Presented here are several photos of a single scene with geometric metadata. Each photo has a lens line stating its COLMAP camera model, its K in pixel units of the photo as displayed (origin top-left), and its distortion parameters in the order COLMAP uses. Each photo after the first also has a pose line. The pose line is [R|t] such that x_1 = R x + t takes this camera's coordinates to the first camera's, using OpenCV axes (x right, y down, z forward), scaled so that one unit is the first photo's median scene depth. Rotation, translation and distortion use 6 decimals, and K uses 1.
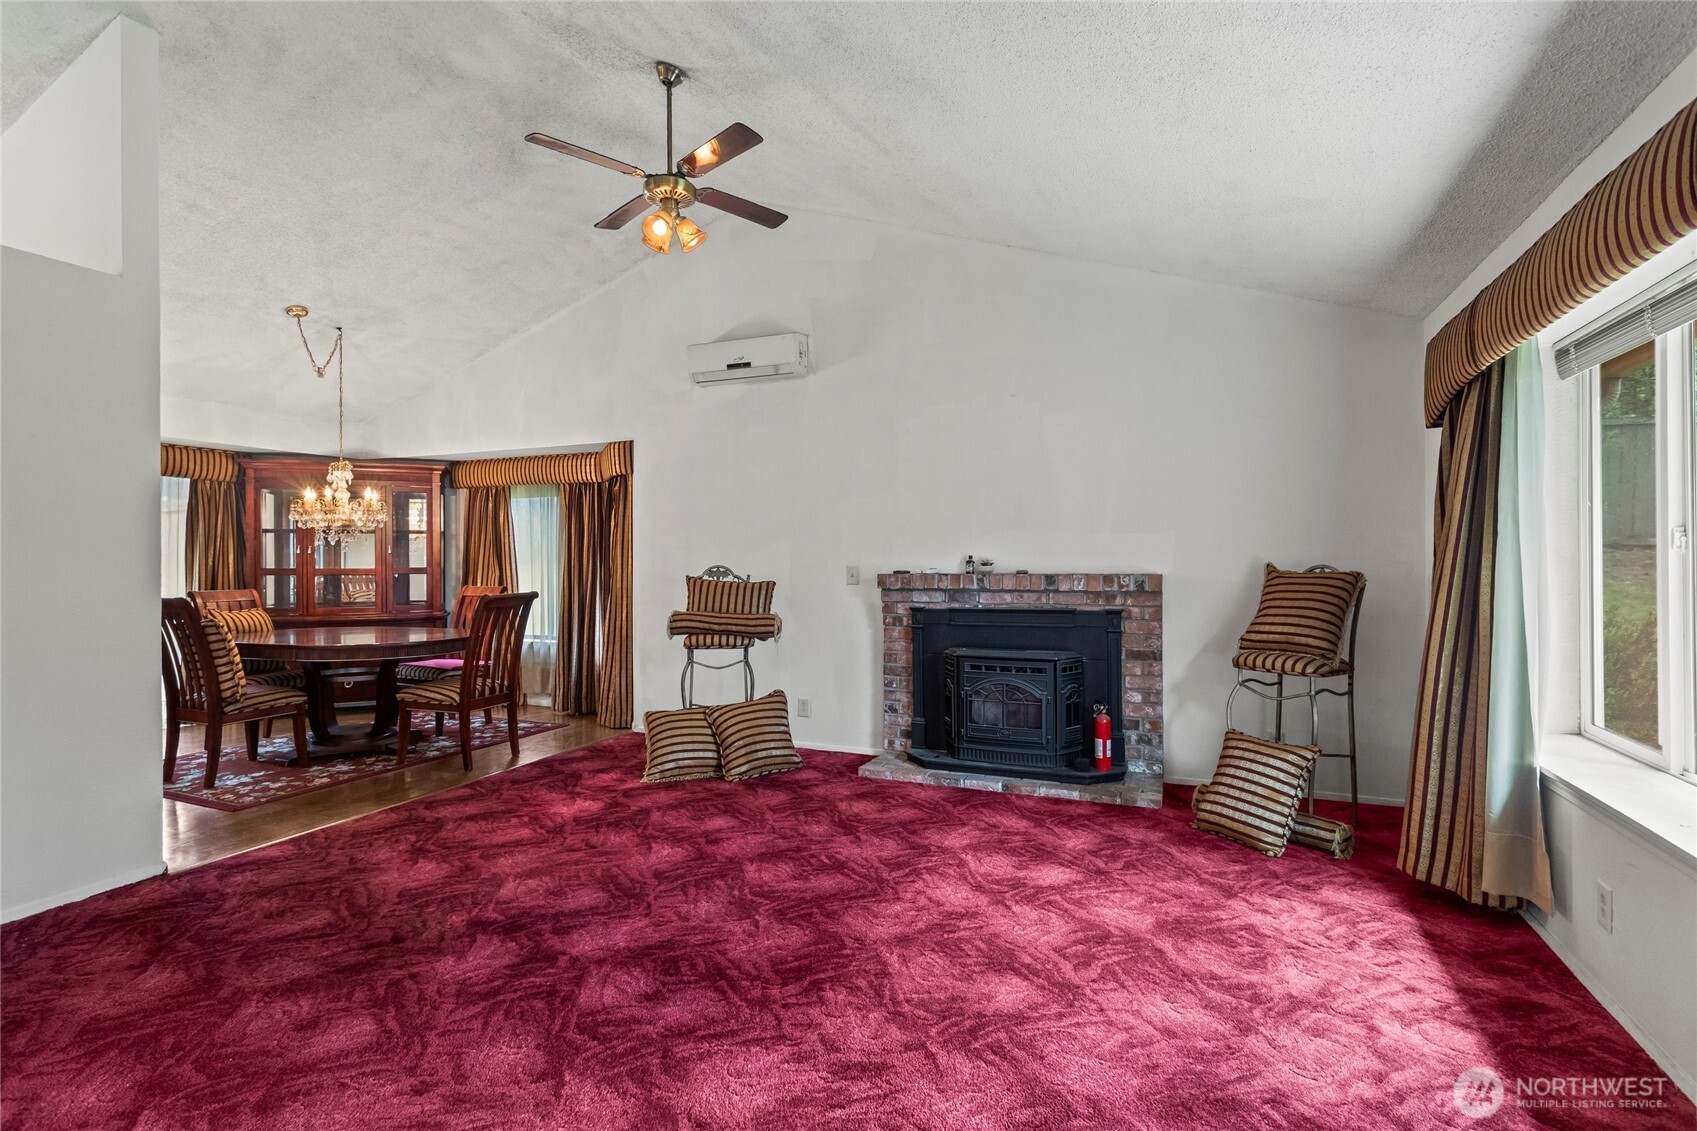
lens RADIAL K [[818.3, 0, 848.2], [0, 818.3, 560.6], [0, 0, 1]] dist [0.006660, 0.001040]
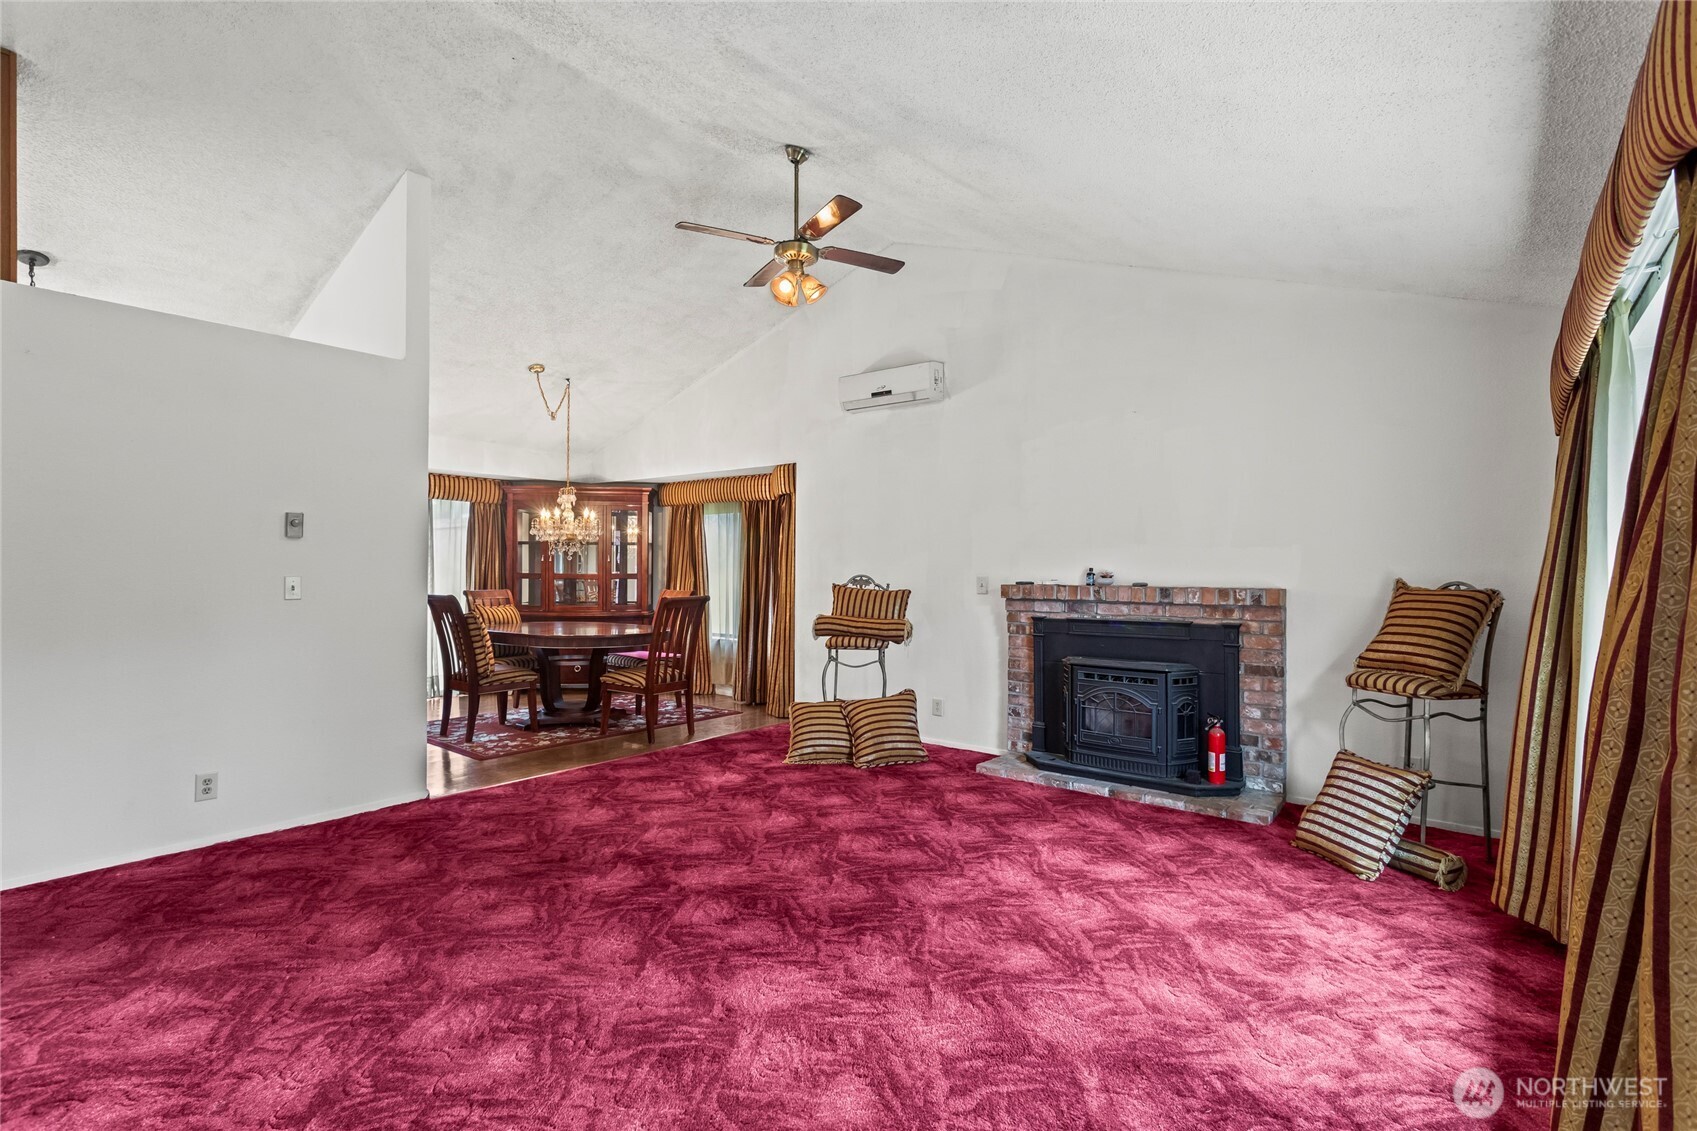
lens RADIAL K [[818.3, 0, 852.5], [0, 818.3, 563.7], [0, 0, 1]] dist [0.006660, 0.001040]
pose [[0.963170, 0.007332, -0.268792, 0.177904], [-0.009080, 0.999945, -0.005262, -0.004188], [0.268739, 0.007509, 0.963184, -0.099108]]
